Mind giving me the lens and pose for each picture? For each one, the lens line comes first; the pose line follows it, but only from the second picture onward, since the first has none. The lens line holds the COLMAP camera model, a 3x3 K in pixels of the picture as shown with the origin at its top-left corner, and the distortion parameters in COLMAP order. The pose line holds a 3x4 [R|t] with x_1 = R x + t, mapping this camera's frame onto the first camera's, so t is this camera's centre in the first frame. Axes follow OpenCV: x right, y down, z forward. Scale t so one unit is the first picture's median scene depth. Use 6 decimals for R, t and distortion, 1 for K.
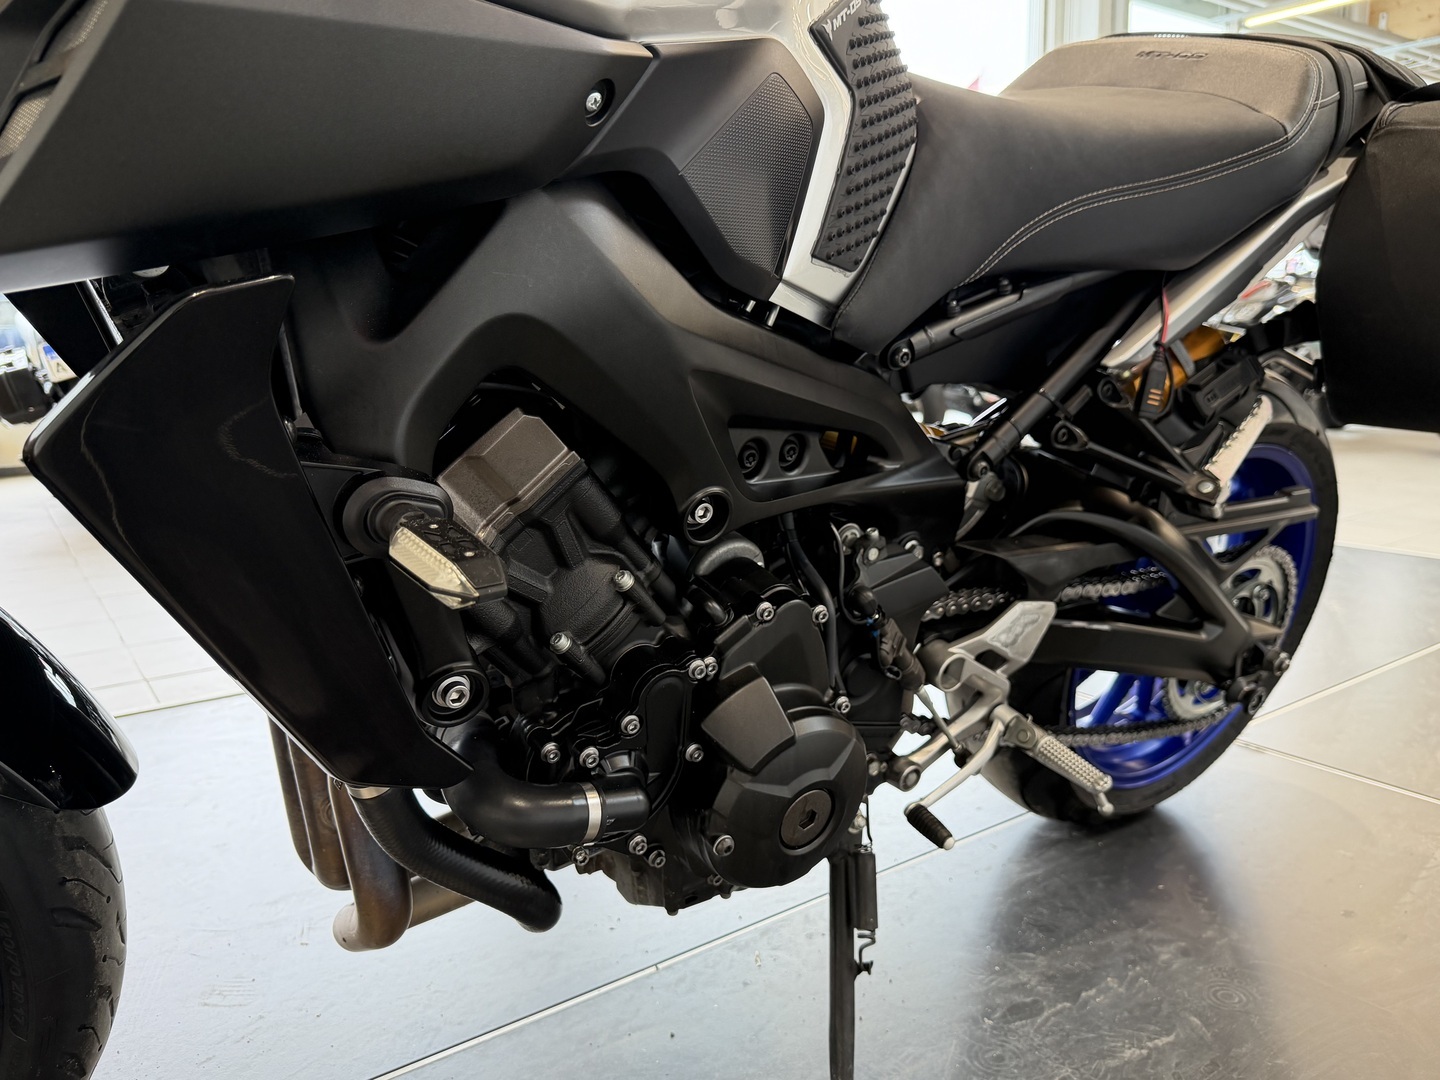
lens RADIAL K [[1054.3, 0, 723.7], [0, 1054.3, 541.1], [0, 0, 1]] dist [0.009876, -0.034305]
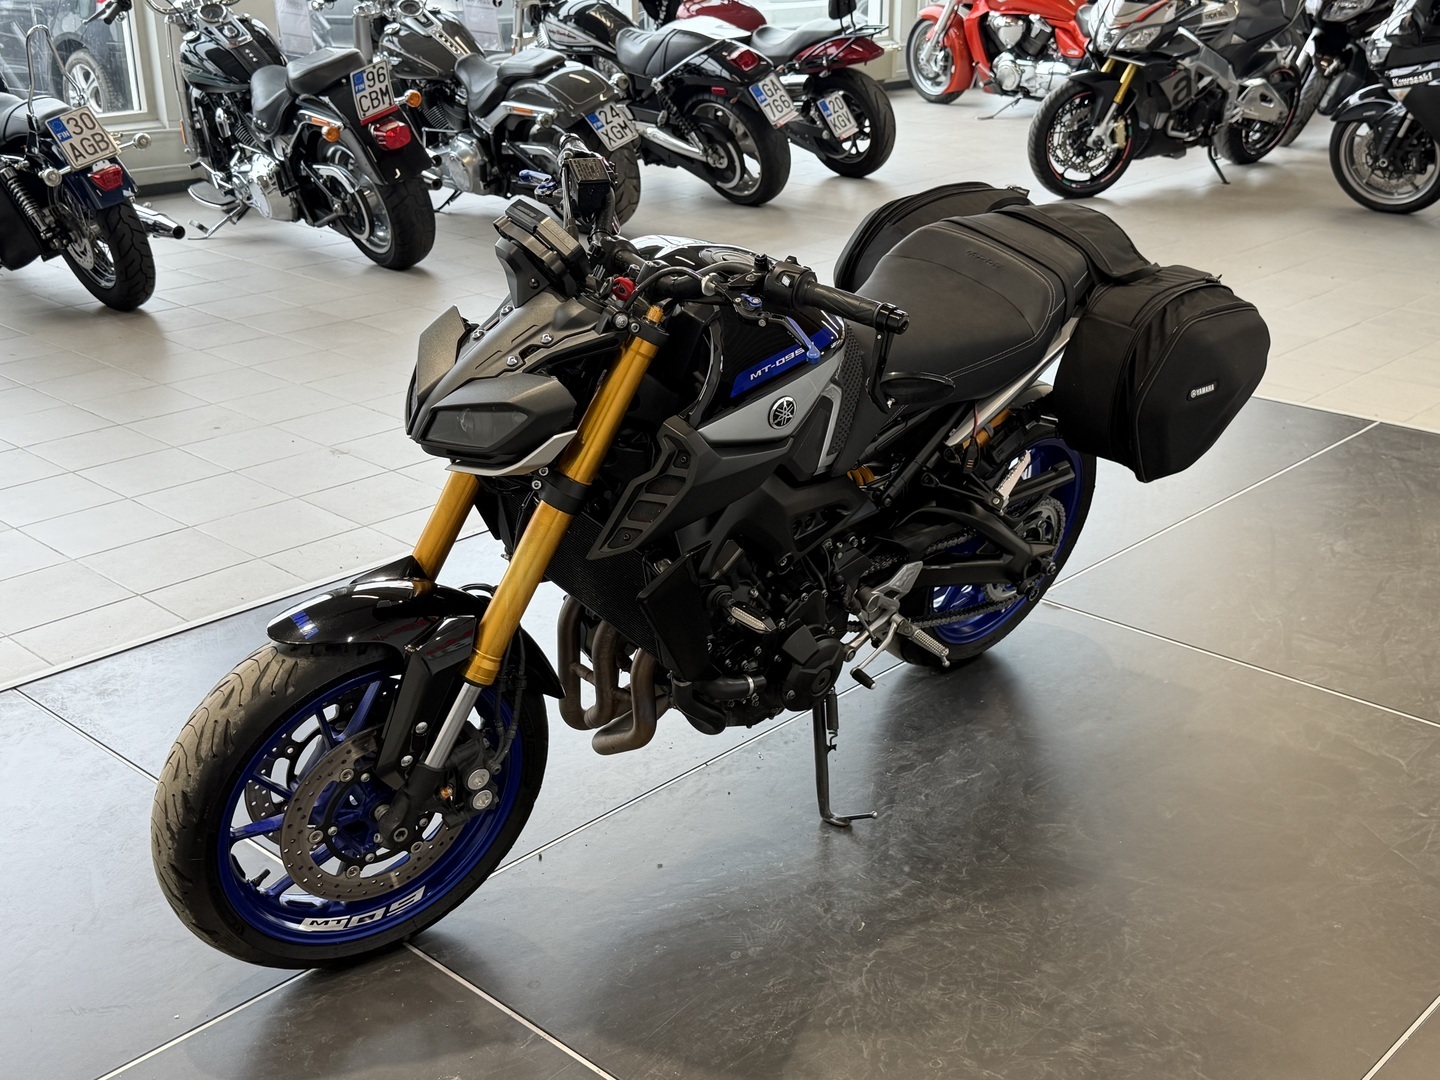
lens RADIAL K [[1687.8, 0, 719.9], [0, 1687.8, 539.5], [0, 0, 1]] dist [0.054814, 0.000000]
pose [[0.981304, -0.056542, 0.183970, -0.592805], [0.020895, 0.981521, 0.190212, -0.555484], [-0.191326, -0.182812, 0.964352, -1.831851]]
